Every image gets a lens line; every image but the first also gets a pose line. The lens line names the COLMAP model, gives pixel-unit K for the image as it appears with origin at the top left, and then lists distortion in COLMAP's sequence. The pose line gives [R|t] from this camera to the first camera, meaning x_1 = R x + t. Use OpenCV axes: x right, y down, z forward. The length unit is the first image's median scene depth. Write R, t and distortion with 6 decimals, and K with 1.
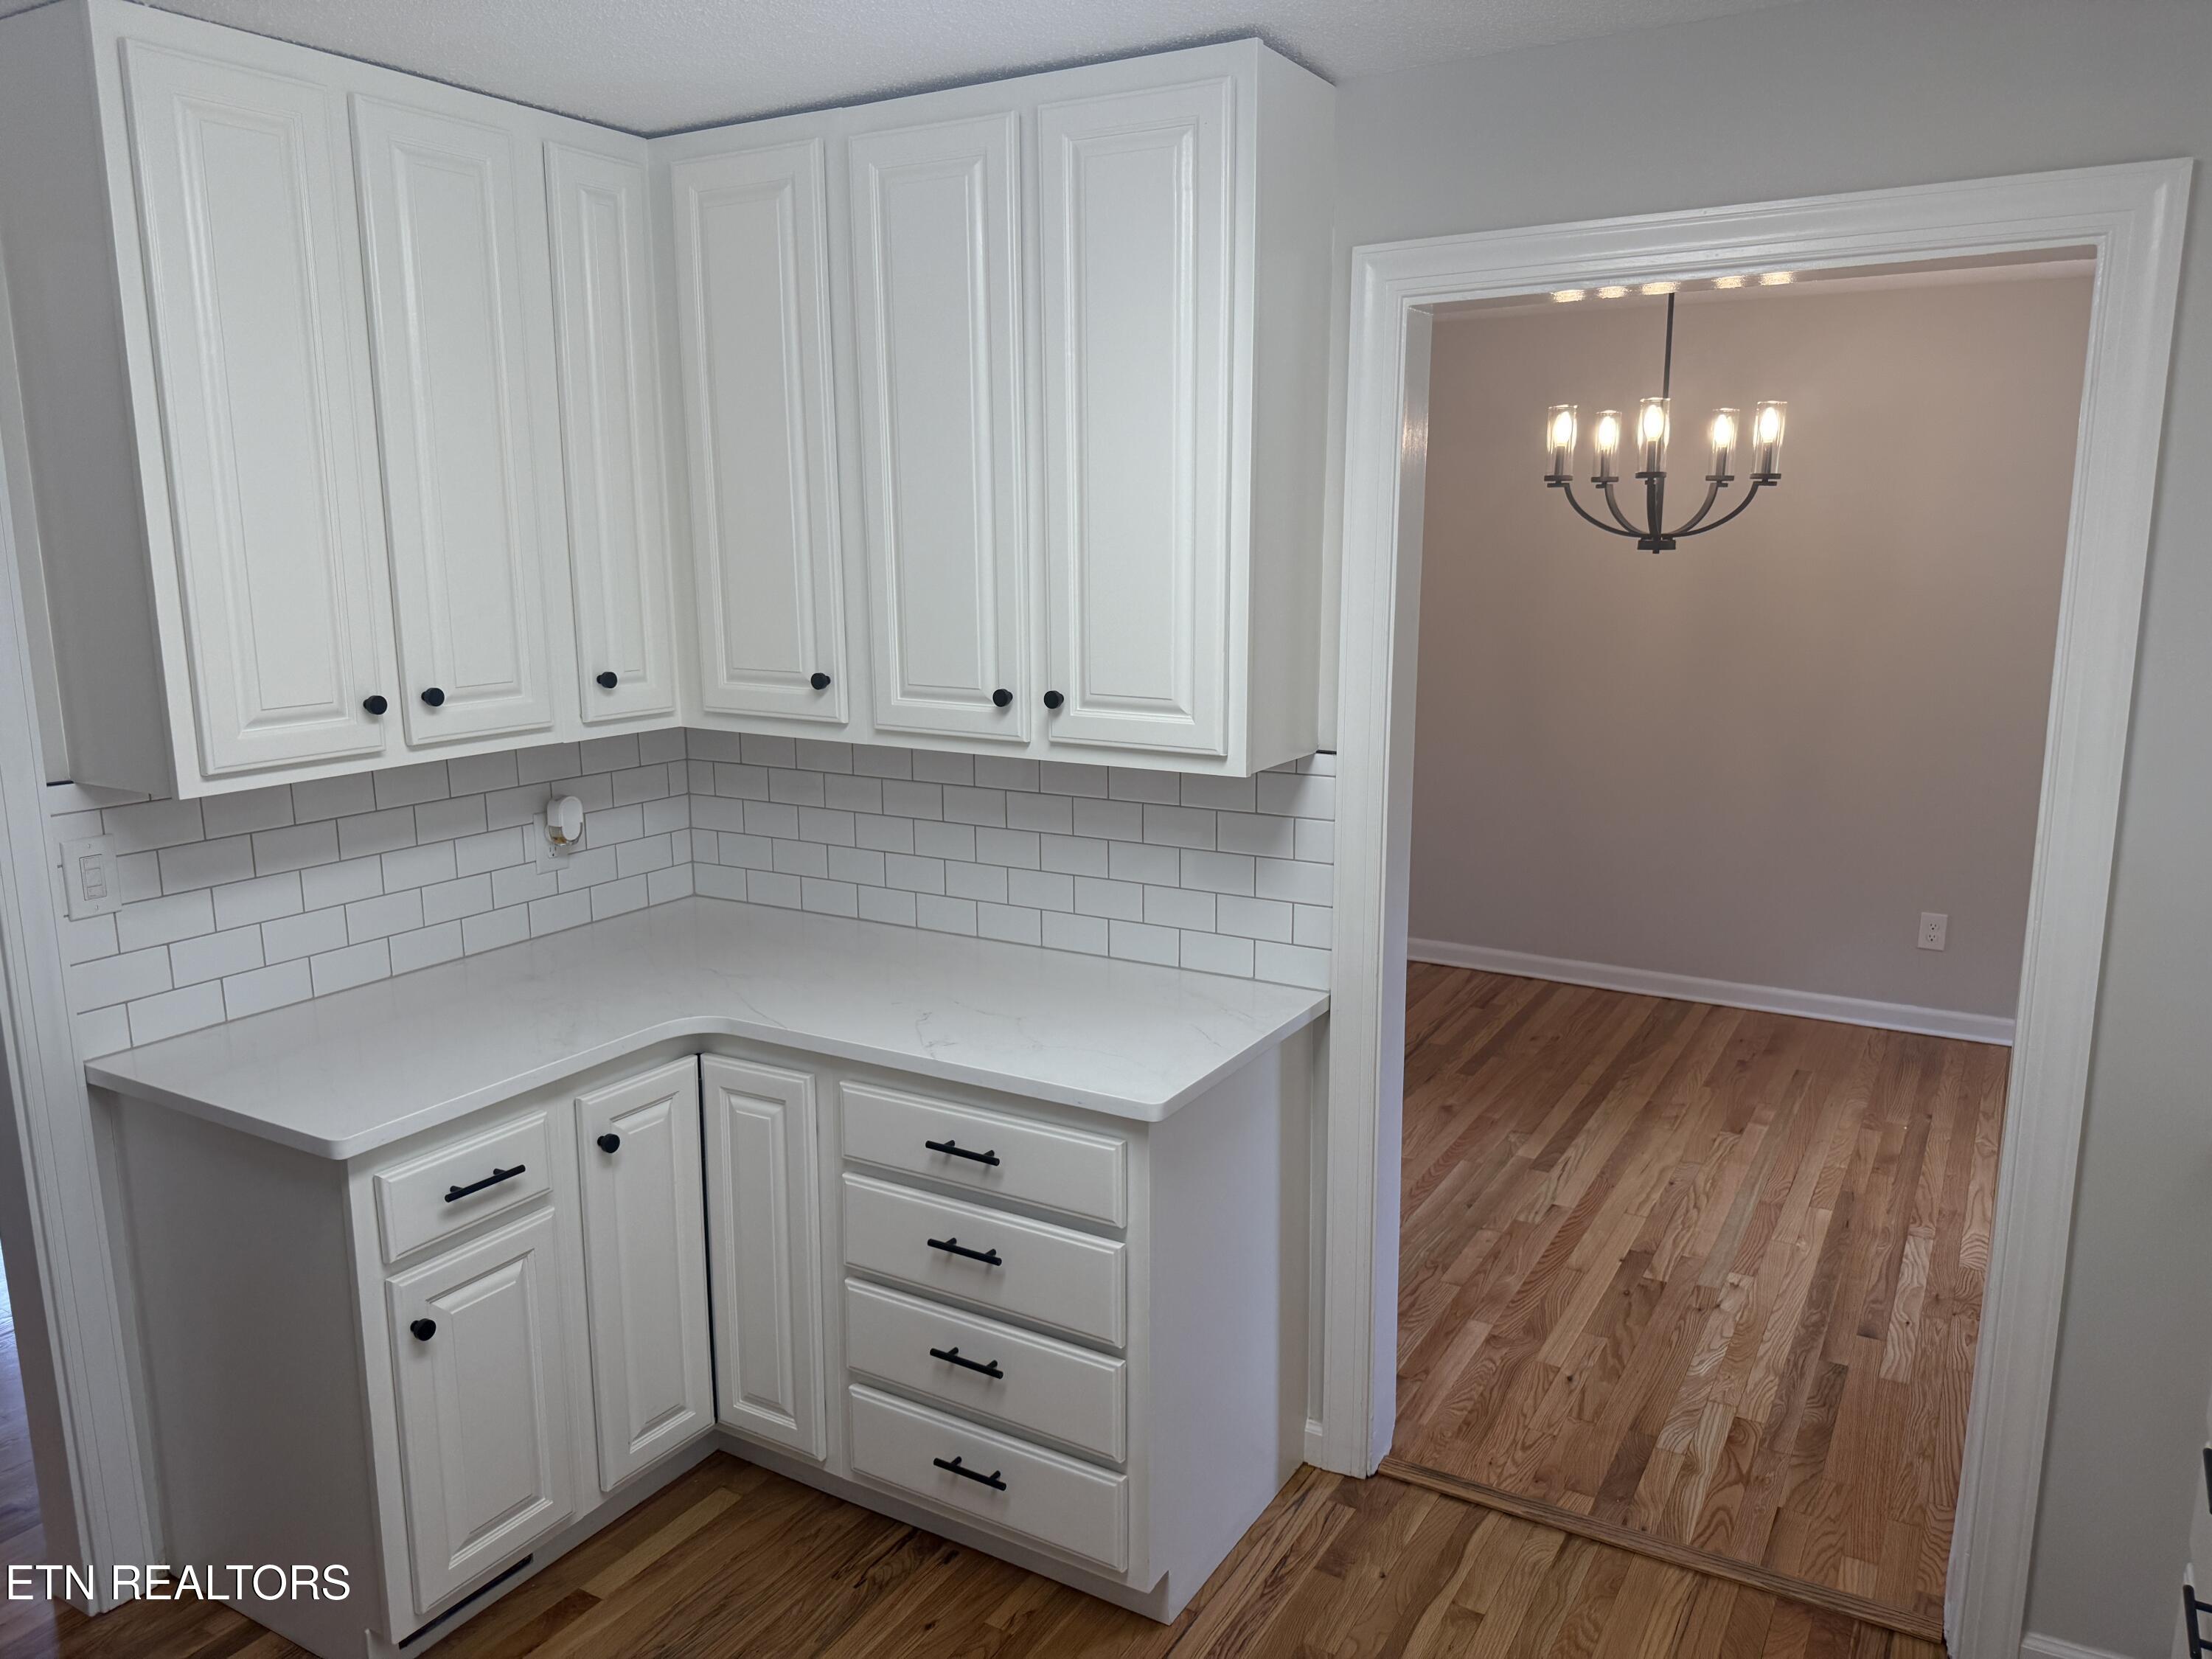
lens RADIAL K [[1604.8, 0, 1106.0], [0, 1604.8, 829.5], [0, 0, 1]] dist [0.045064, -0.074840]
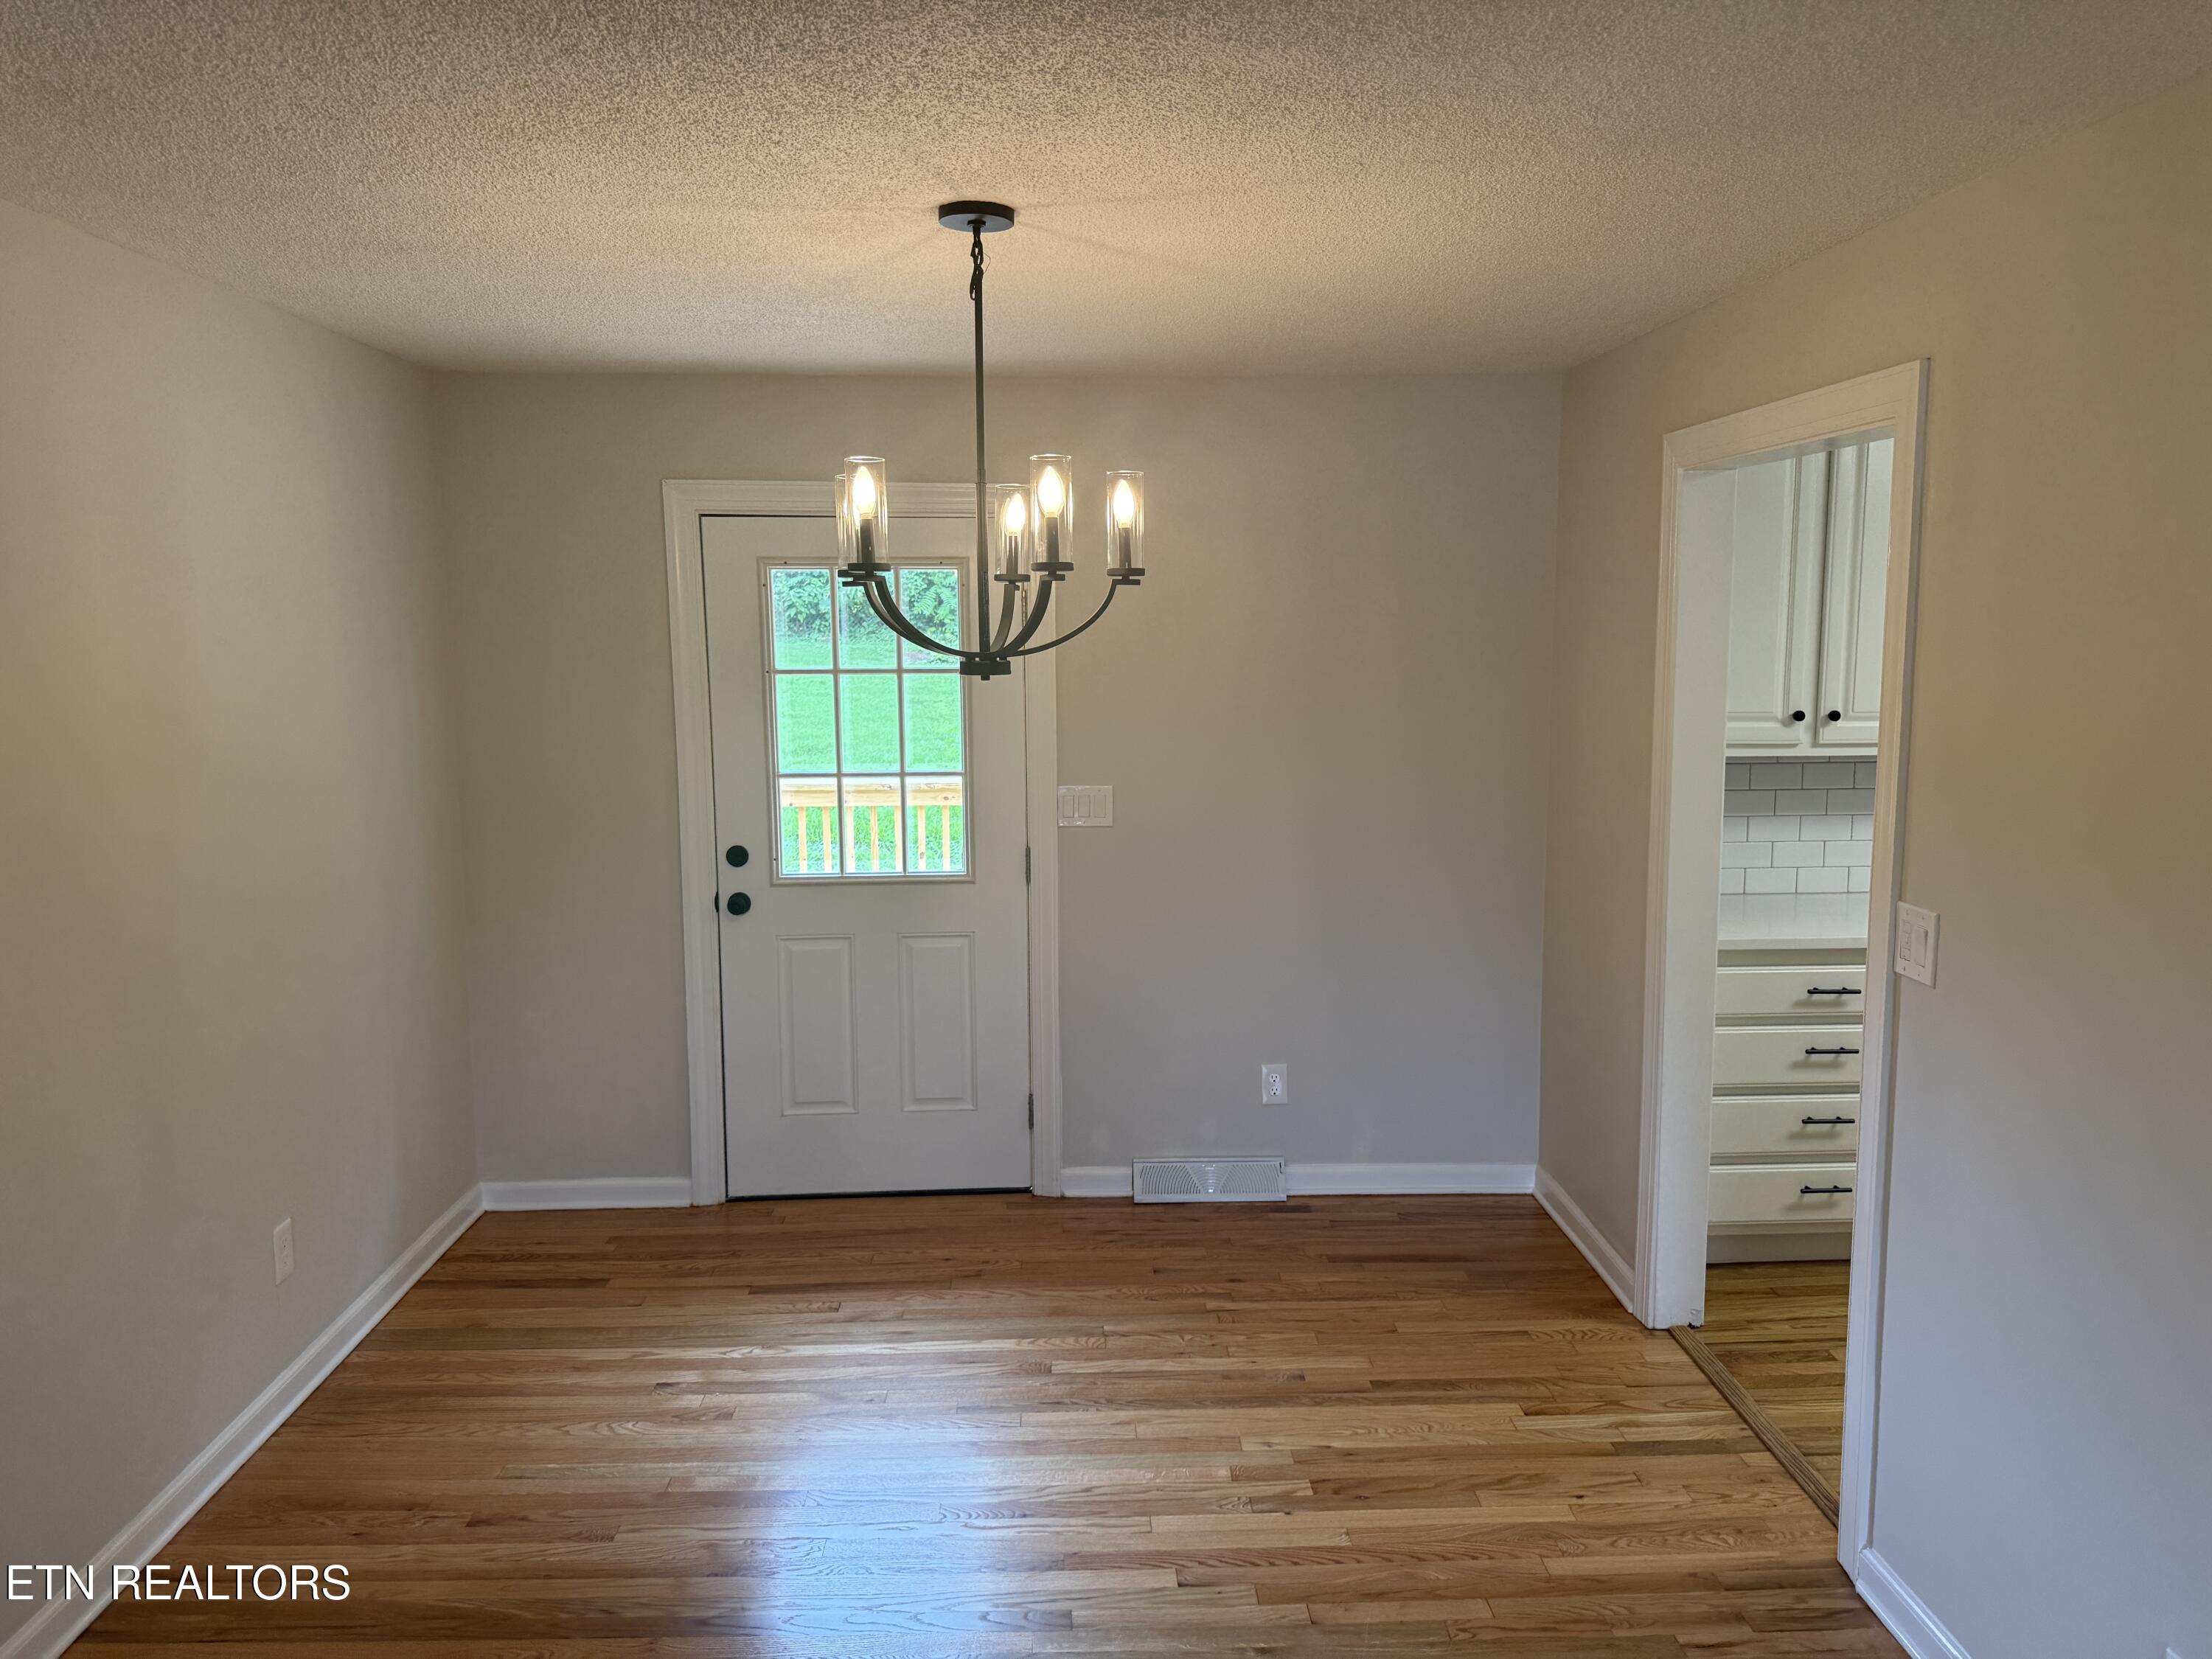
lens RADIAL K [[1604.8, 0, 1106.0], [0, 1604.8, 829.5], [0, 0, 1]] dist [0.045064, -0.074840]
pose [[-0.527006, -0.115687, 0.841951, -0.280867], [0.180233, 0.952943, 0.243752, -0.277277], [-0.830530, 0.280206, -0.481356, 1.349463]]
